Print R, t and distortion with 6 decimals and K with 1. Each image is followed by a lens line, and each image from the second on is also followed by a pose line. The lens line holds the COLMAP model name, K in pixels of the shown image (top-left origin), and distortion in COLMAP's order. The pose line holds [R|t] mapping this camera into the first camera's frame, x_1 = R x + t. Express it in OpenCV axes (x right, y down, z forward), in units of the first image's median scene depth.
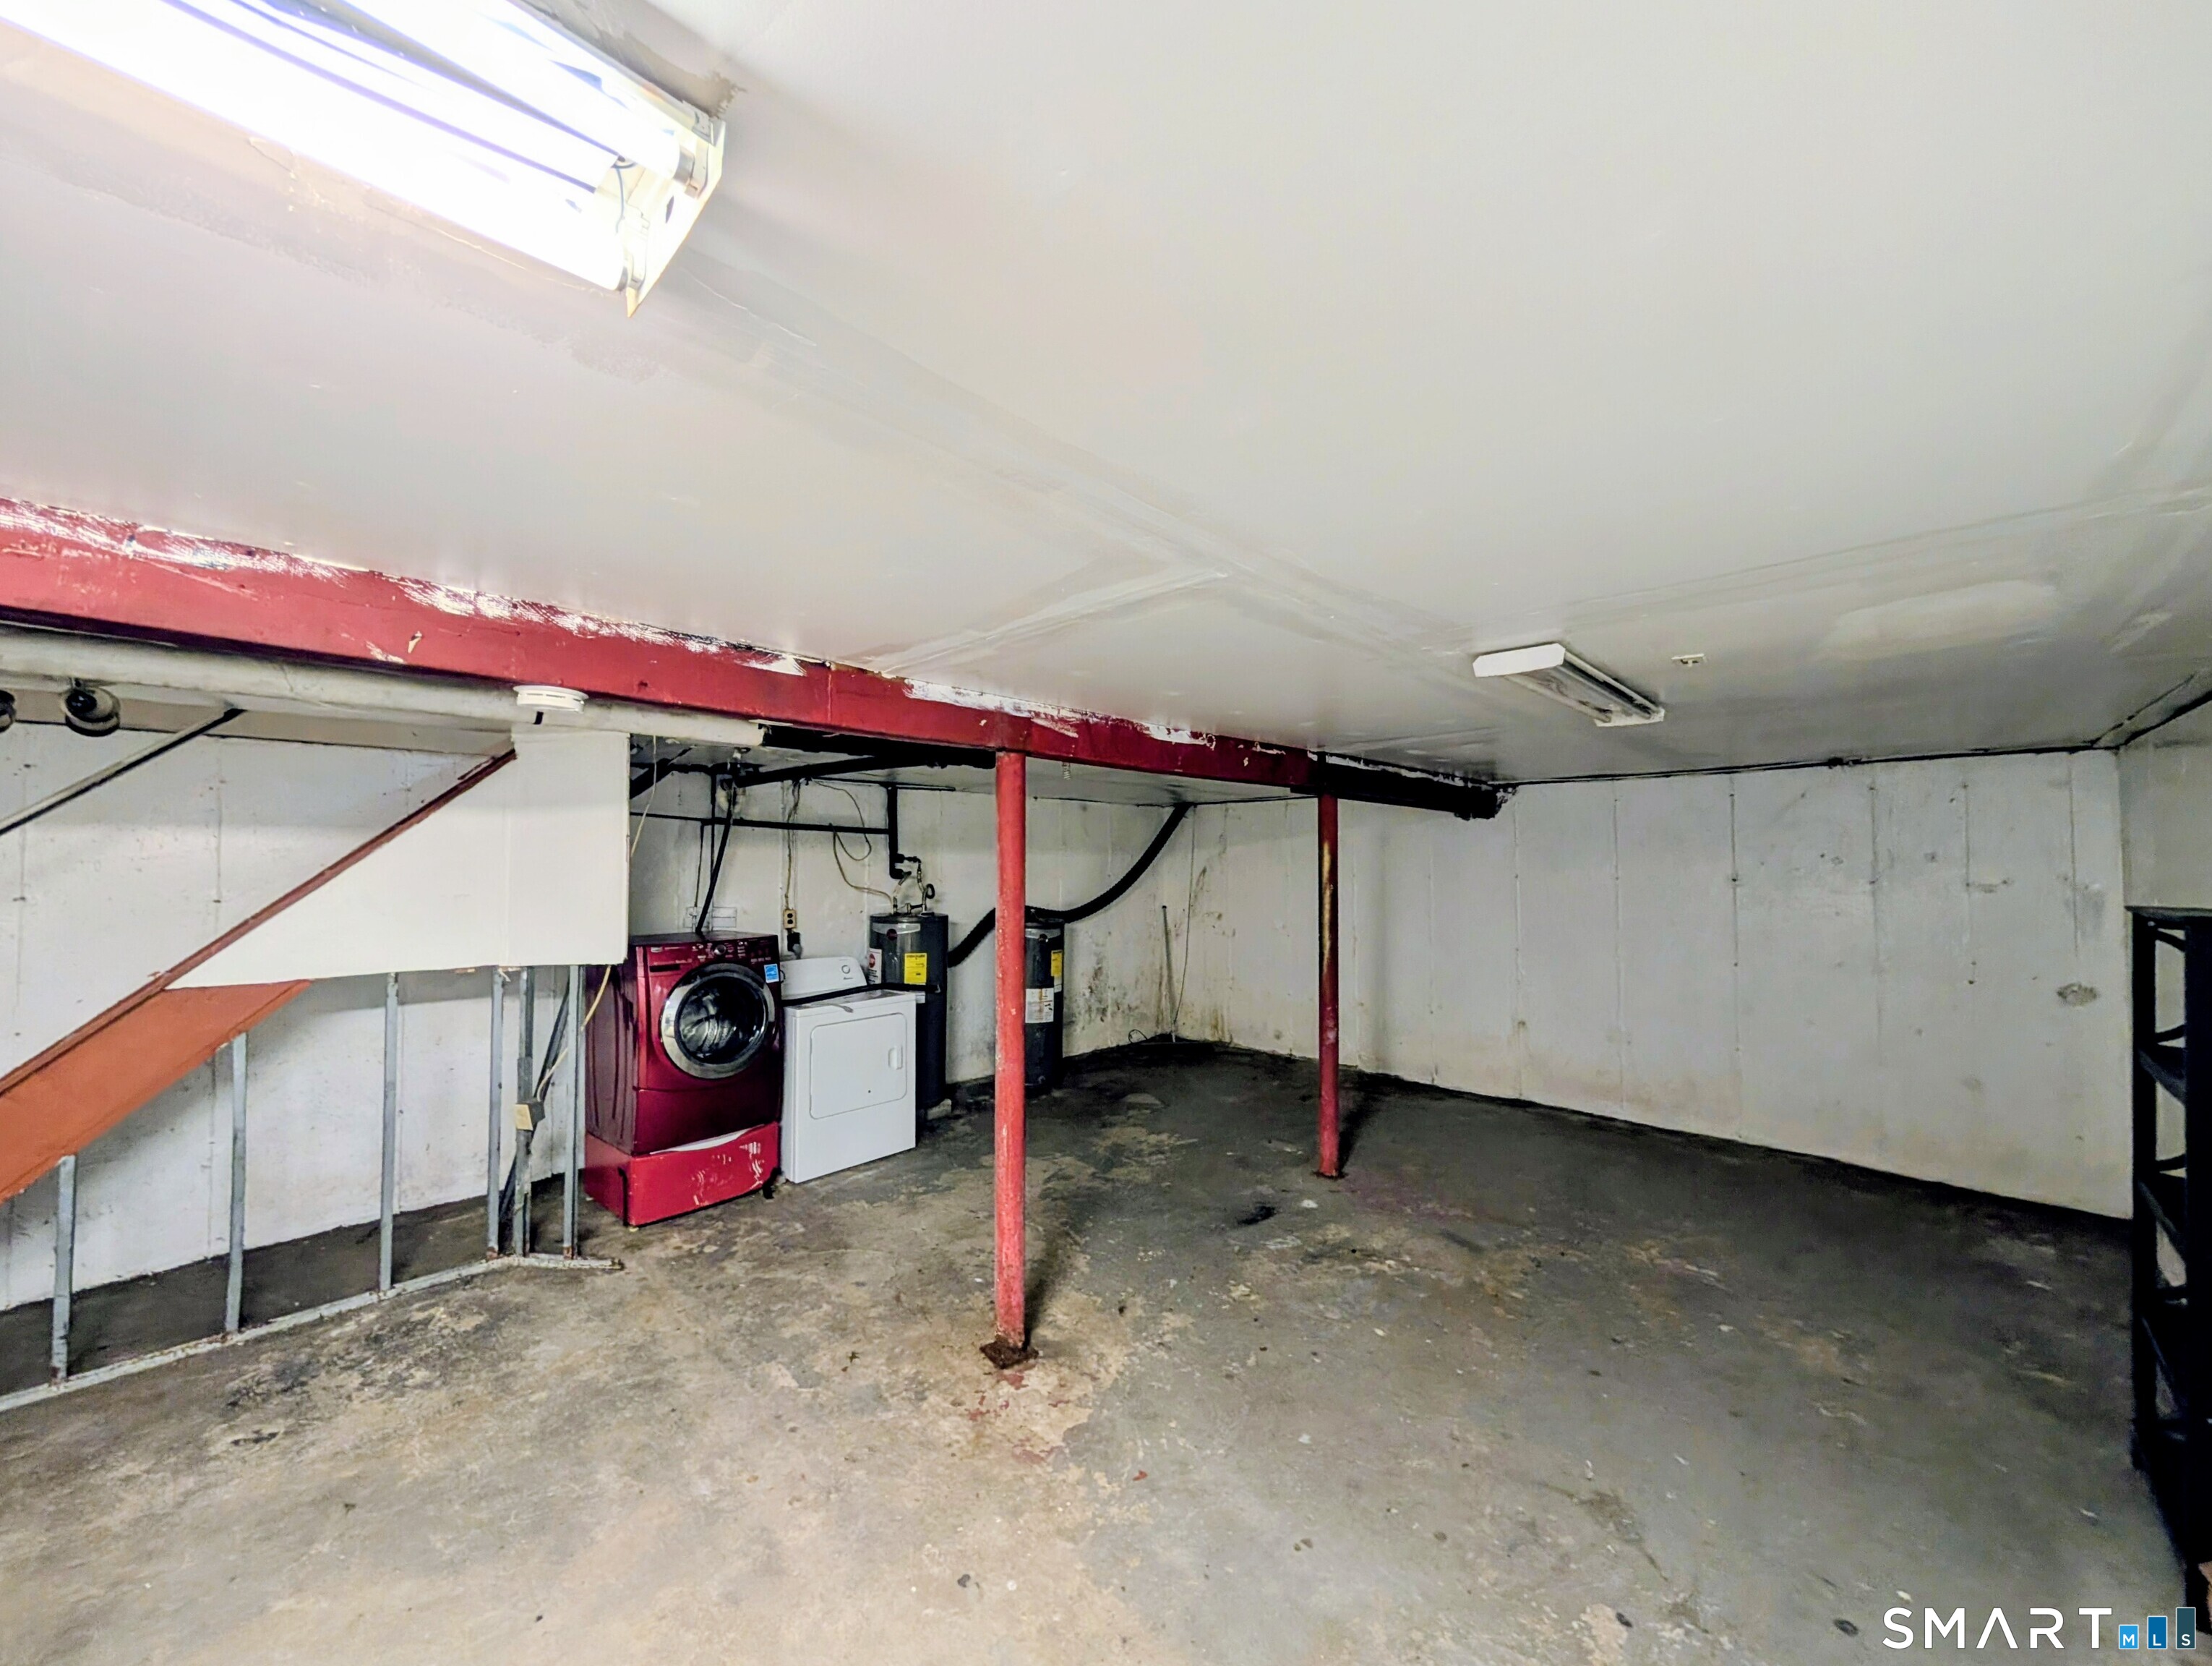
lens RADIAL K [[802.3, 0, 1119.1], [0, 802.3, 835.4], [0, 0, 1]] dist [0.000751, -0.000106]
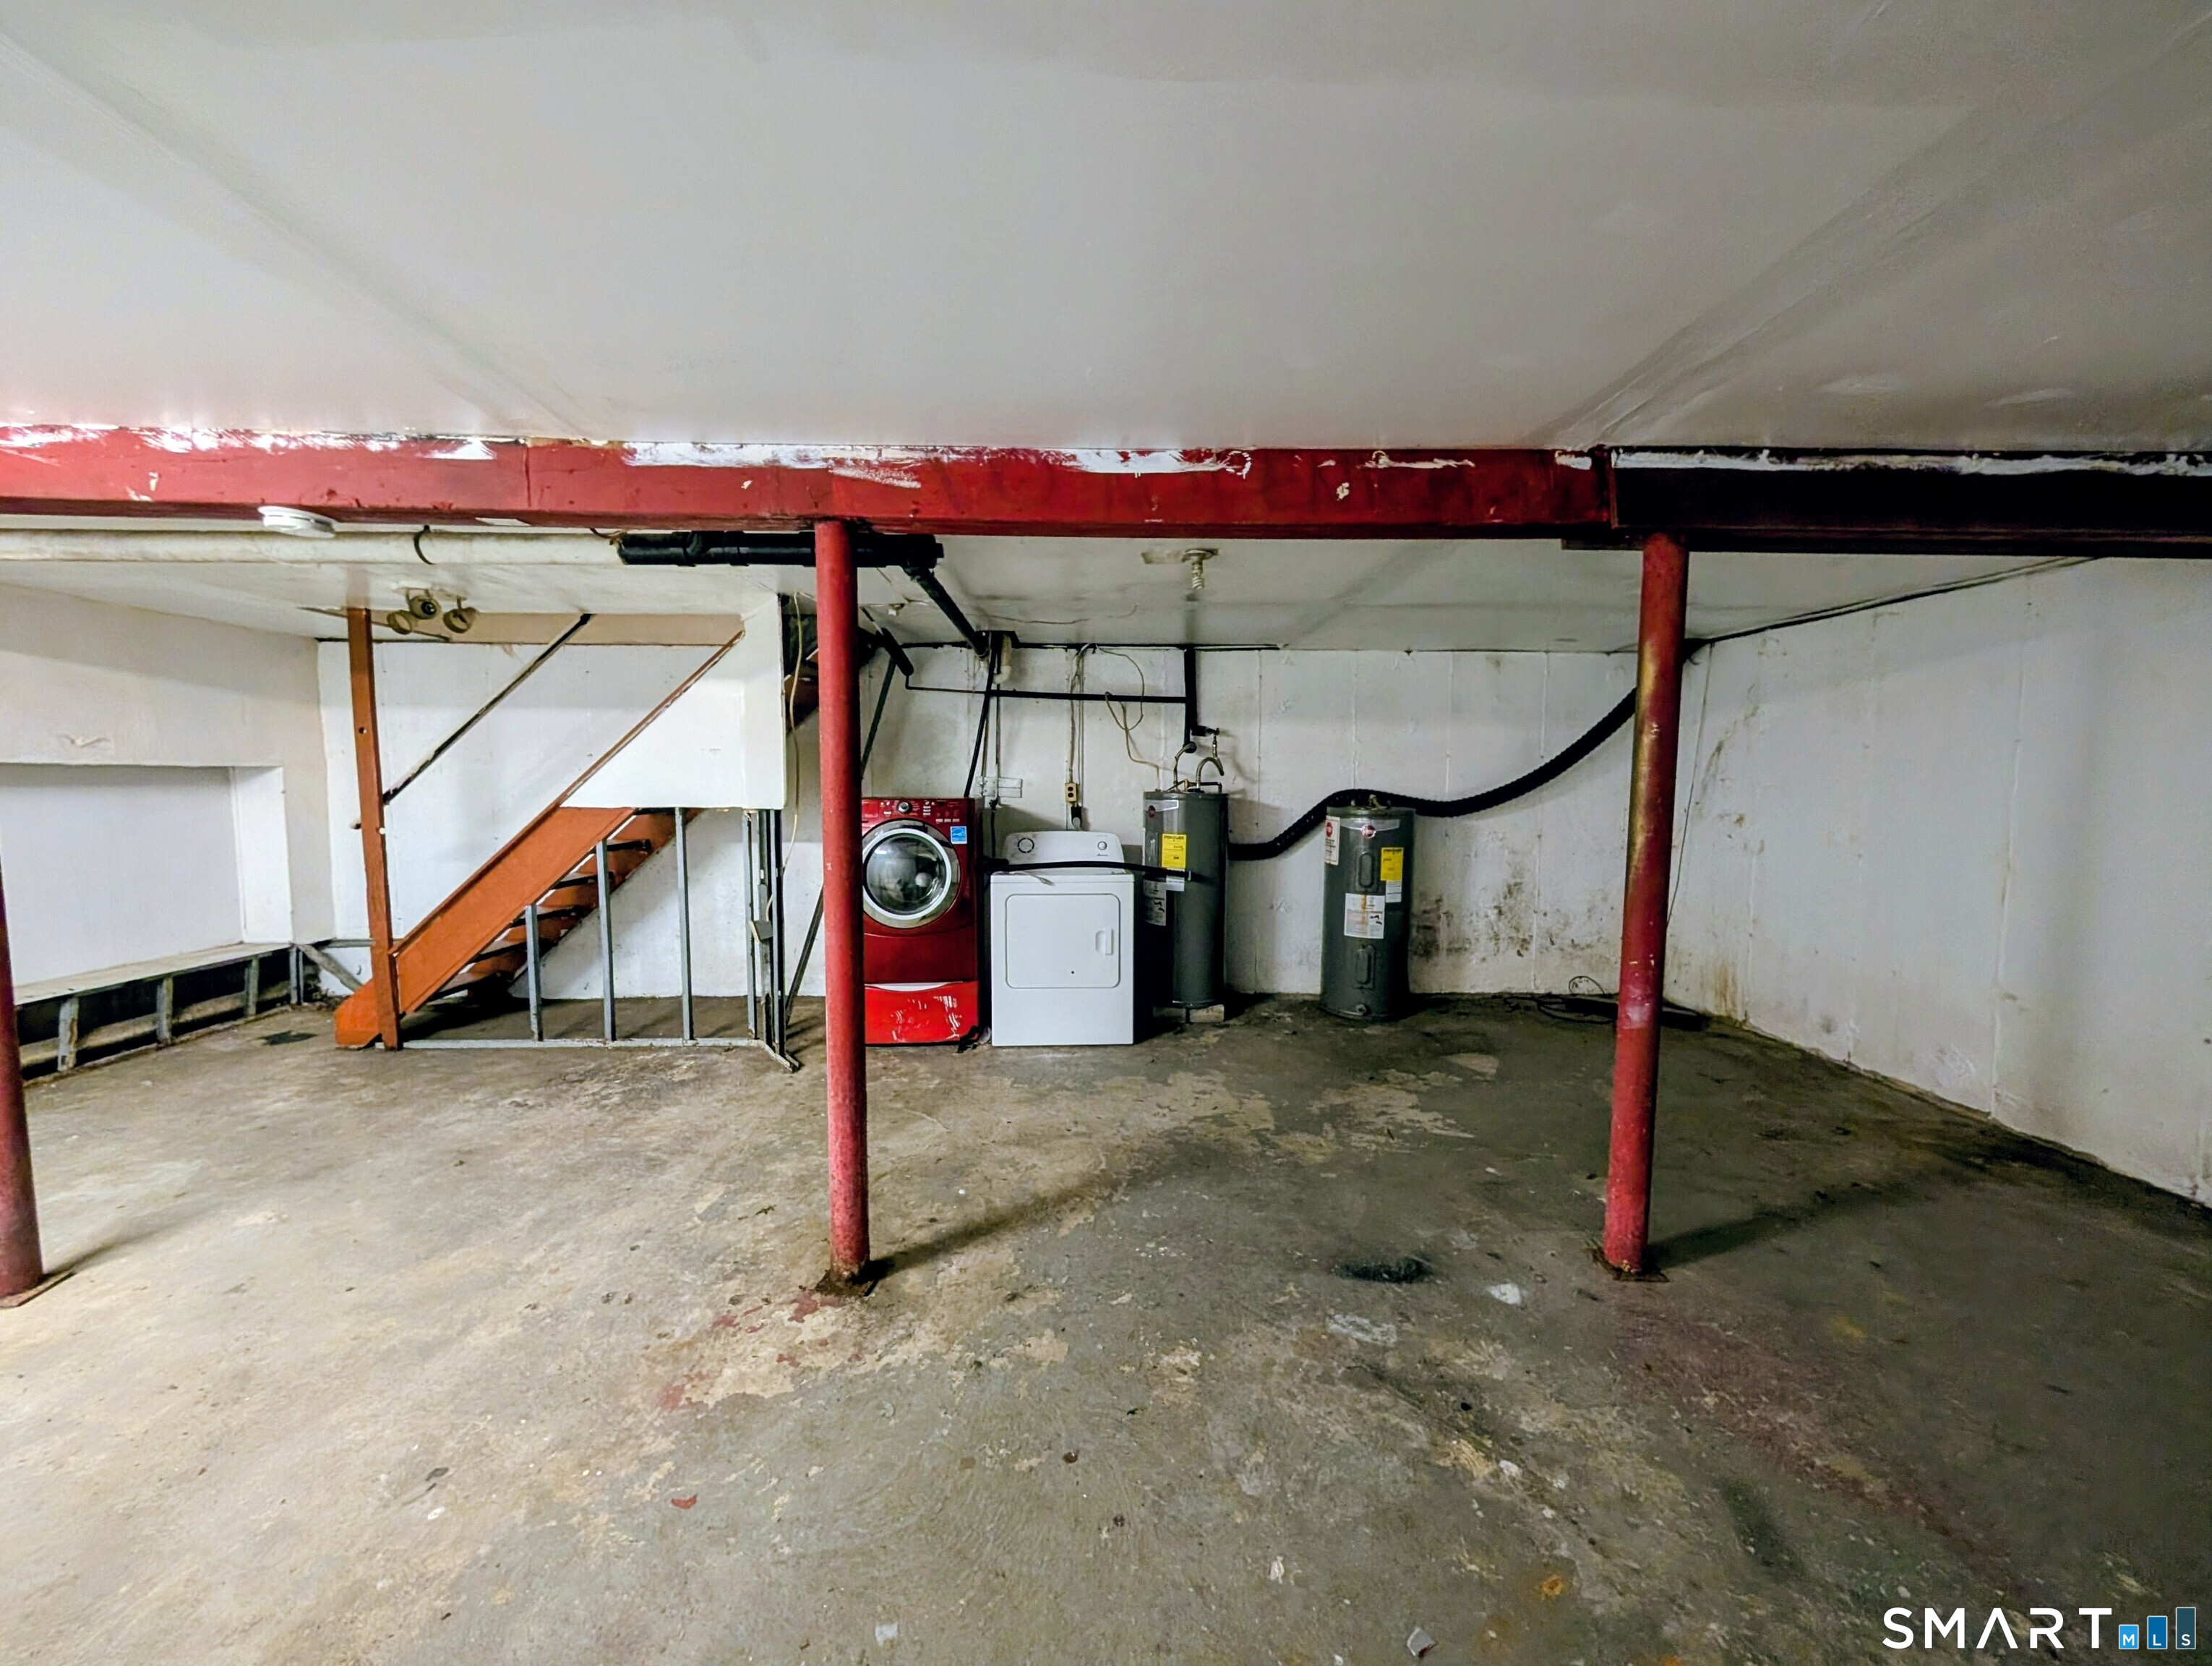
lens RADIAL K [[802.3, 0, 1119.1], [0, 802.3, 835.4], [0, 0, 1]] dist [0.000751, -0.000106]
pose [[0.716078, 0.051812, -0.696095, 0.453906], [0.022144, 0.995053, 0.096845, 0.090038], [0.697669, -0.084763, 0.711388, 0.482944]]
